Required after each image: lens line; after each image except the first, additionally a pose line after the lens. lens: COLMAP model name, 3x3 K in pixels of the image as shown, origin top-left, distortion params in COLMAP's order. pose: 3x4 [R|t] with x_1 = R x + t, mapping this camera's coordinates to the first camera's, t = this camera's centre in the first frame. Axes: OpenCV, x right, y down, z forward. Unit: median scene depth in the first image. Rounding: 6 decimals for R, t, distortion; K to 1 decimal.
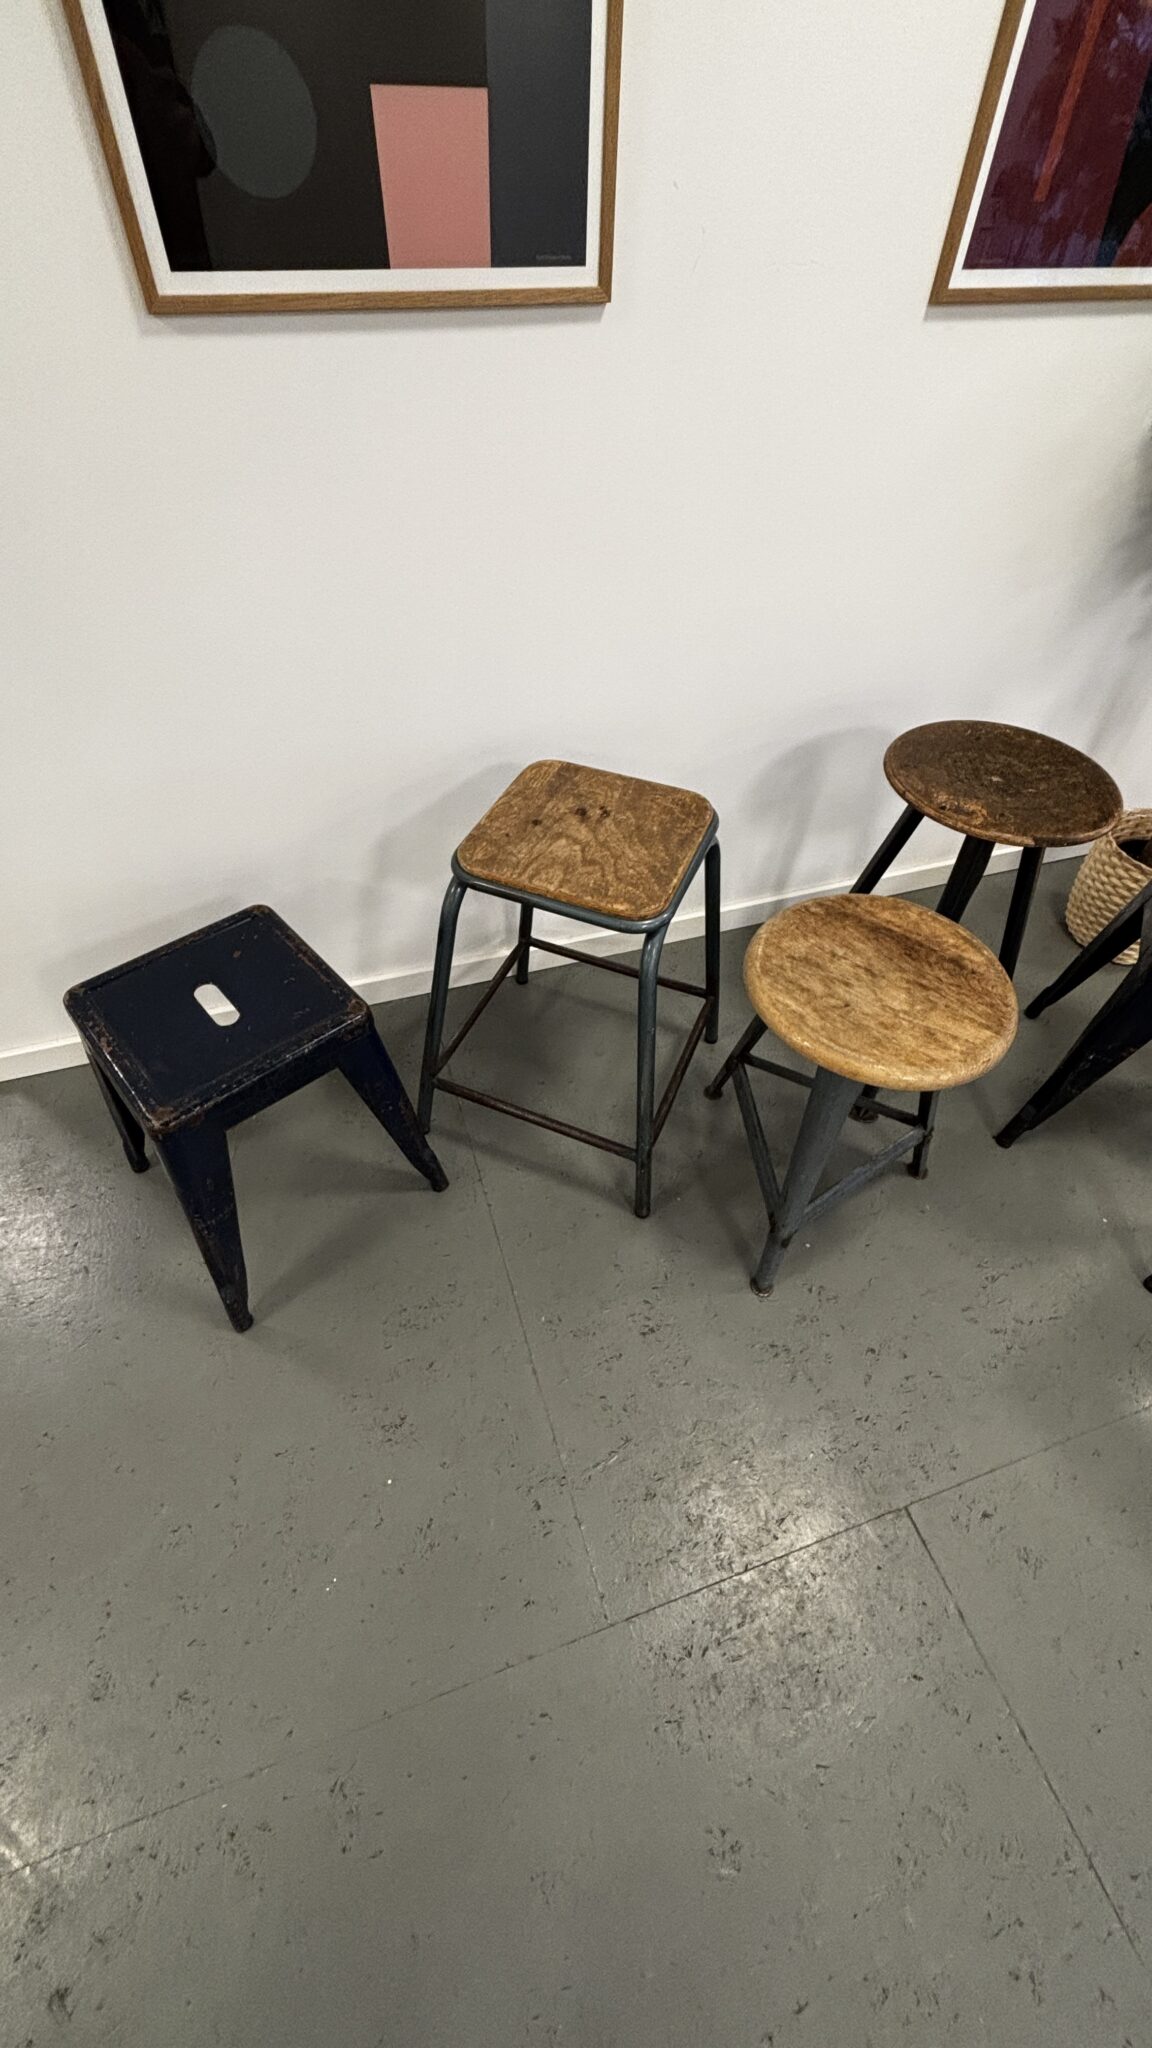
lens RADIAL K [[825.6, 0, 575.8], [0, 825.6, 1024.9], [0, 0, 1]] dist [0.003705, -0.000188]
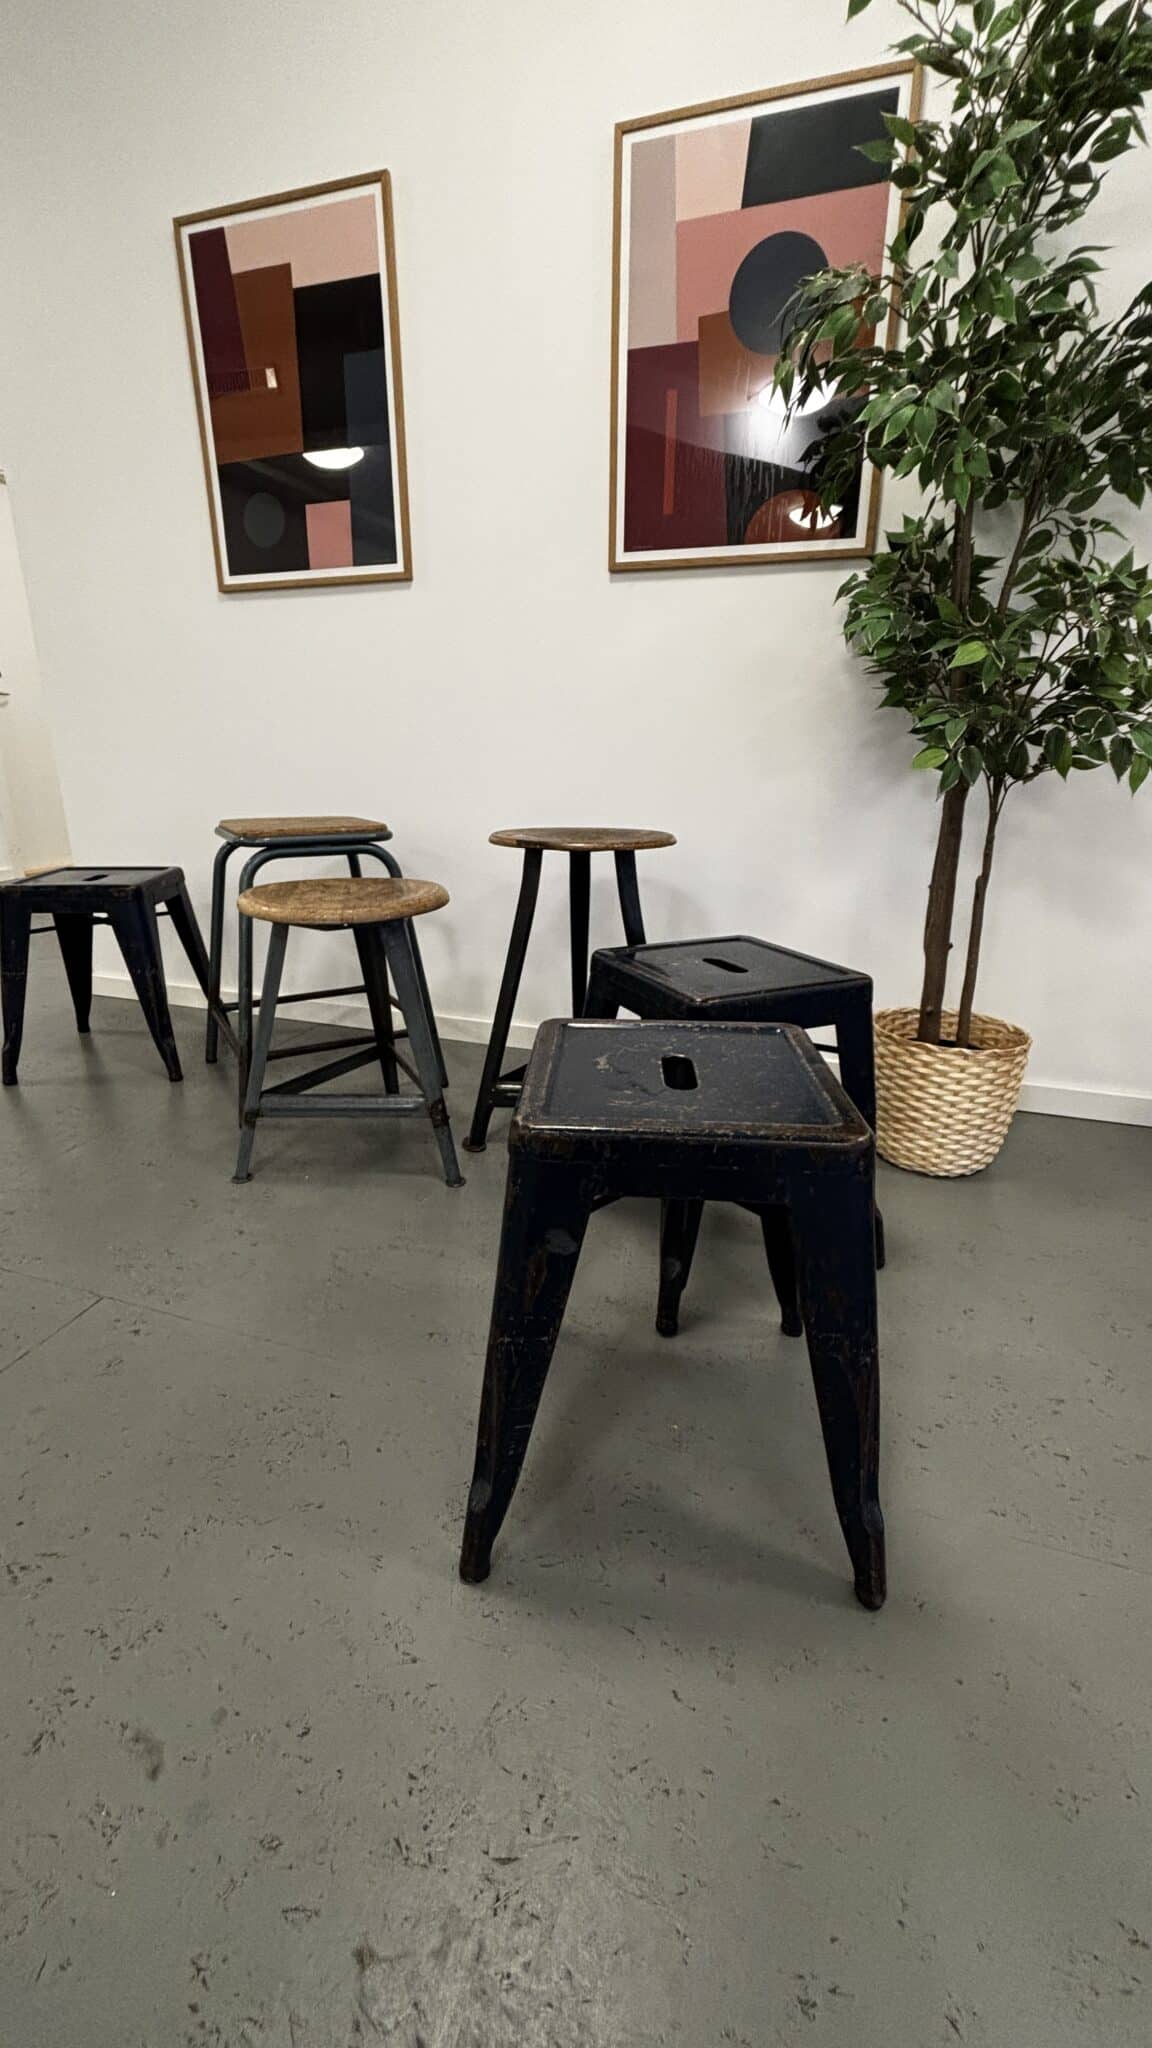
lens RADIAL K [[825.6, 0, 570.6], [0, 825.6, 1020.6], [0, 0, 1]] dist [0.003705, -0.000188]
pose [[0.801882, 0.168690, -0.573175, 1.414342], [-0.435675, 0.821563, -0.367725, 0.428281], [0.408868, 0.544590, 0.732290, 0.292783]]
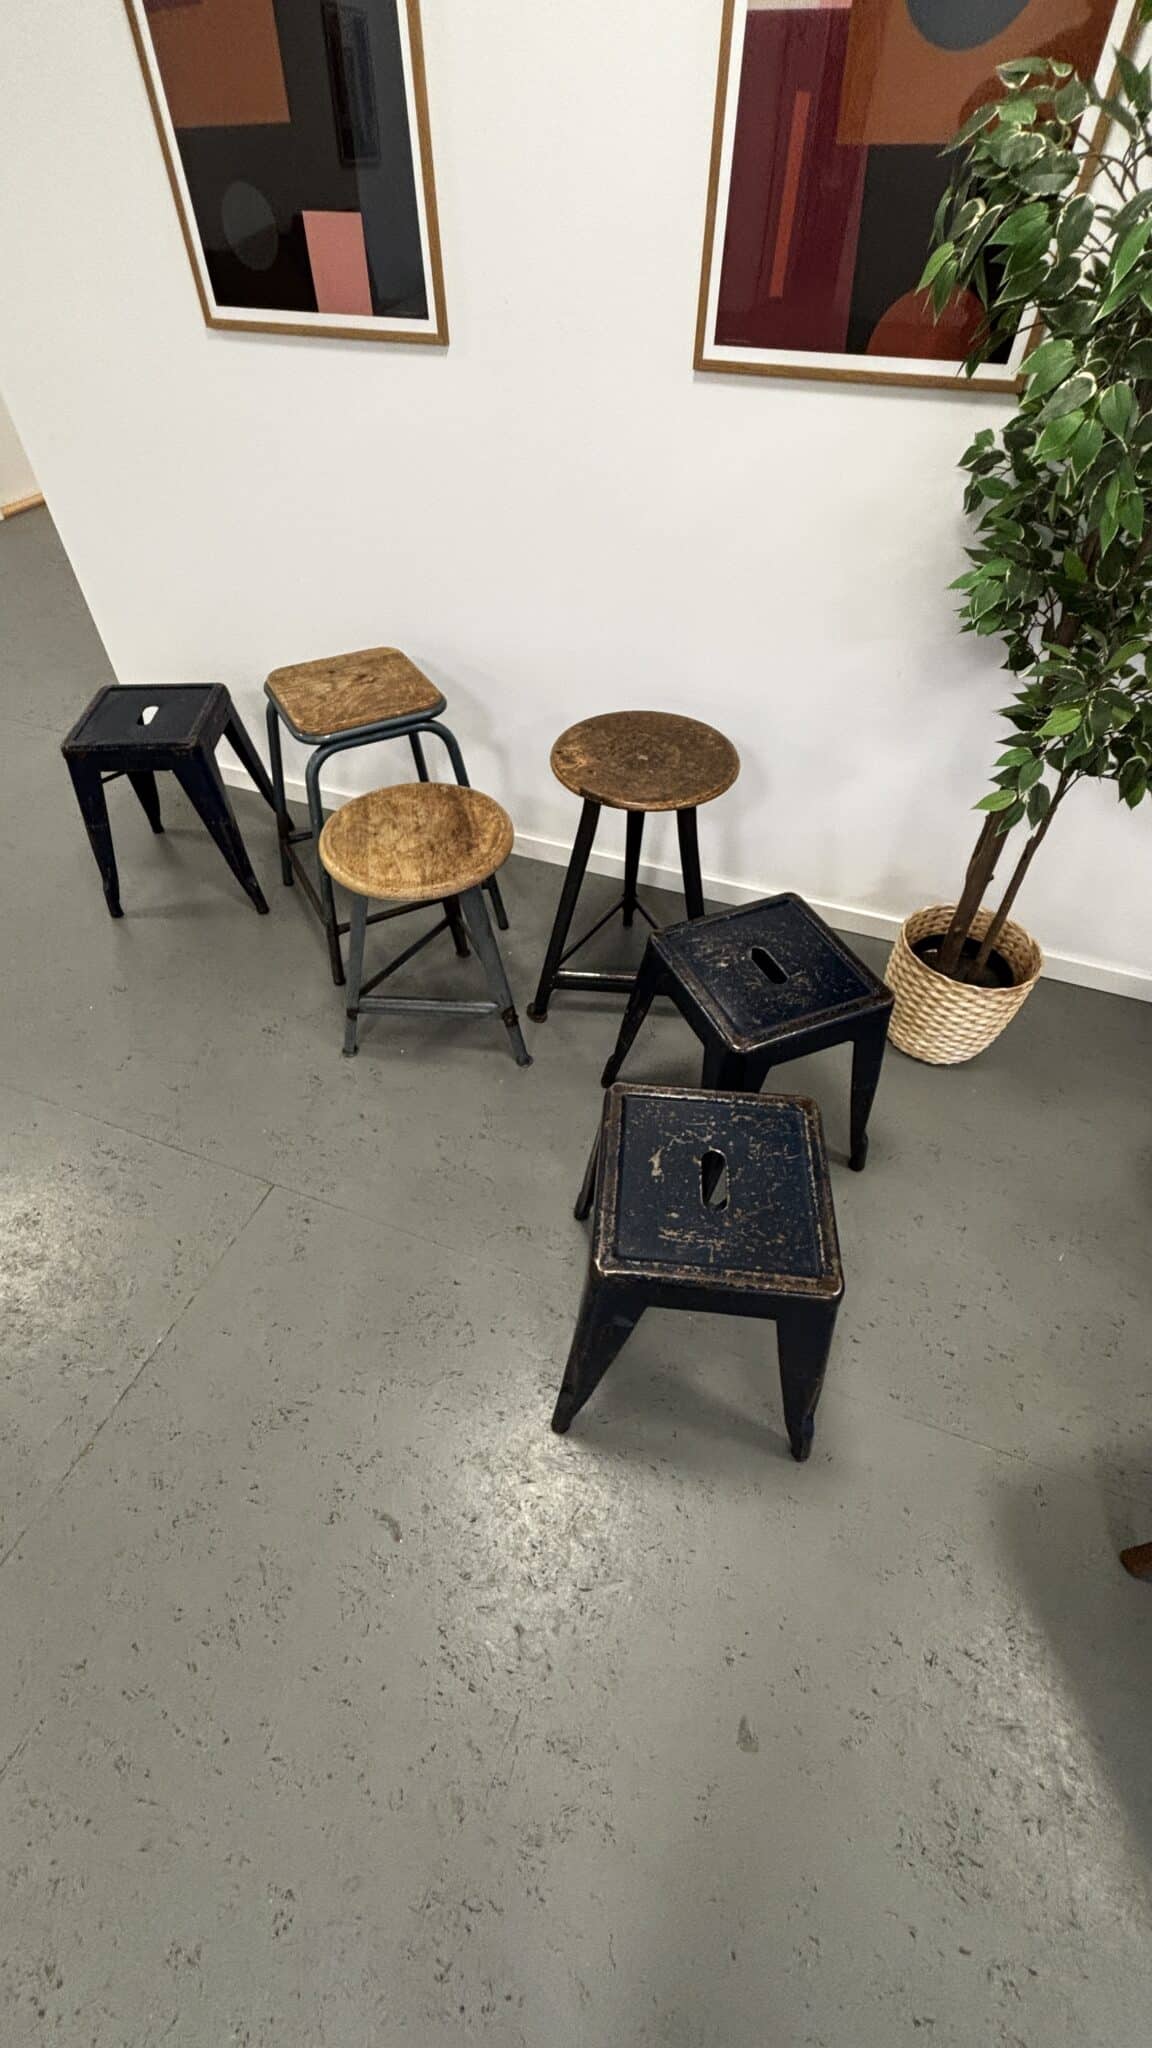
lens RADIAL K [[825.6, 0, 571.5], [0, 825.6, 1017.7], [0, 0, 1]] dist [0.003705, -0.000188]
pose [[0.776074, 0.447716, -0.444138, 1.295034], [-0.458457, 0.884131, 0.090160, -0.026090], [0.433043, 0.133647, 0.891410, -0.072382]]
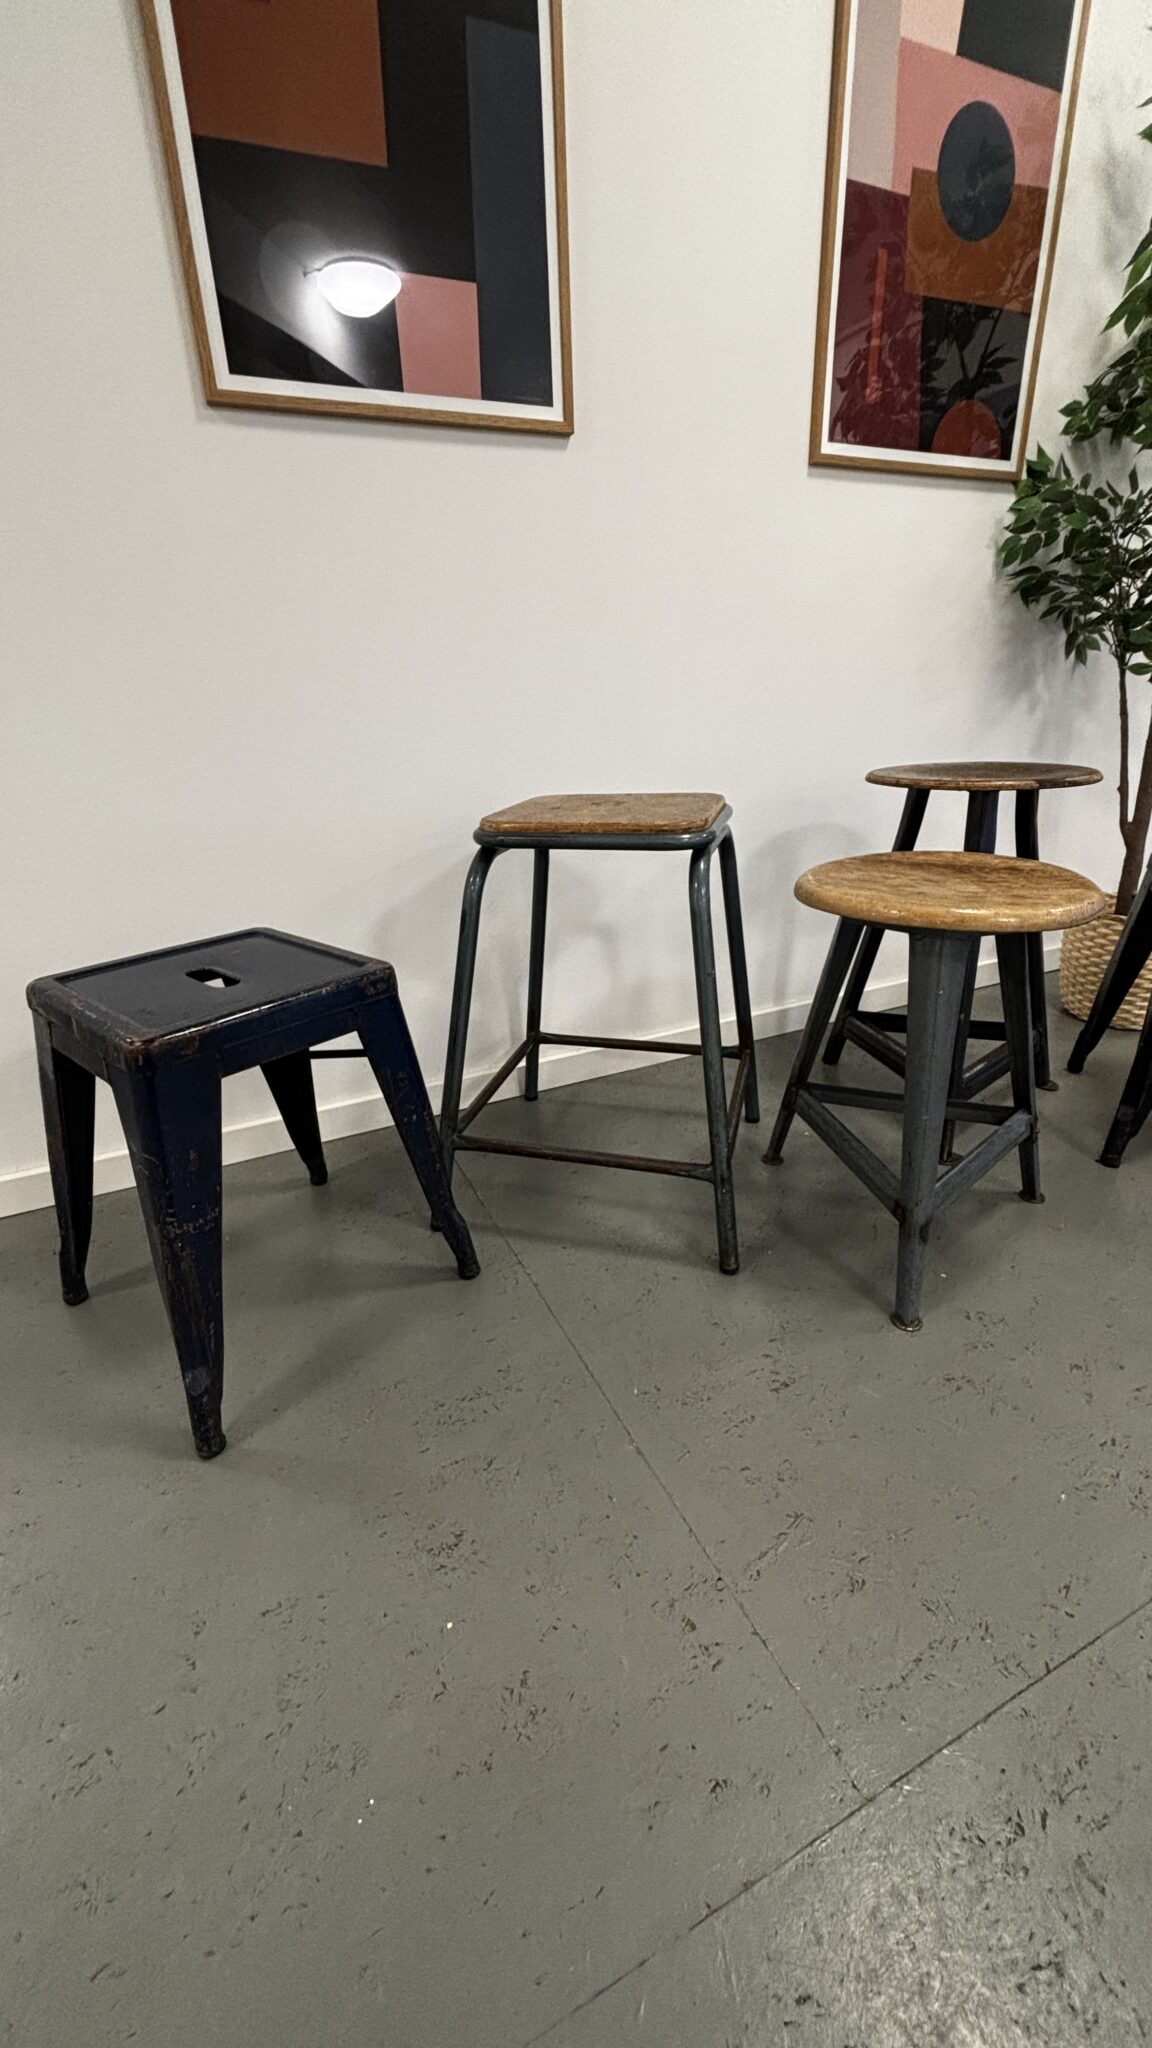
lens RADIAL K [[825.6, 0, 576.2], [0, 825.6, 1023.3], [0, 0, 1]] dist [0.003705, -0.000188]
pose [[0.990966, -0.100203, 0.089137, -0.142232], [0.129339, 0.889799, -0.437640, 0.438179], [-0.035461, 0.445215, 0.894721, 0.241004]]
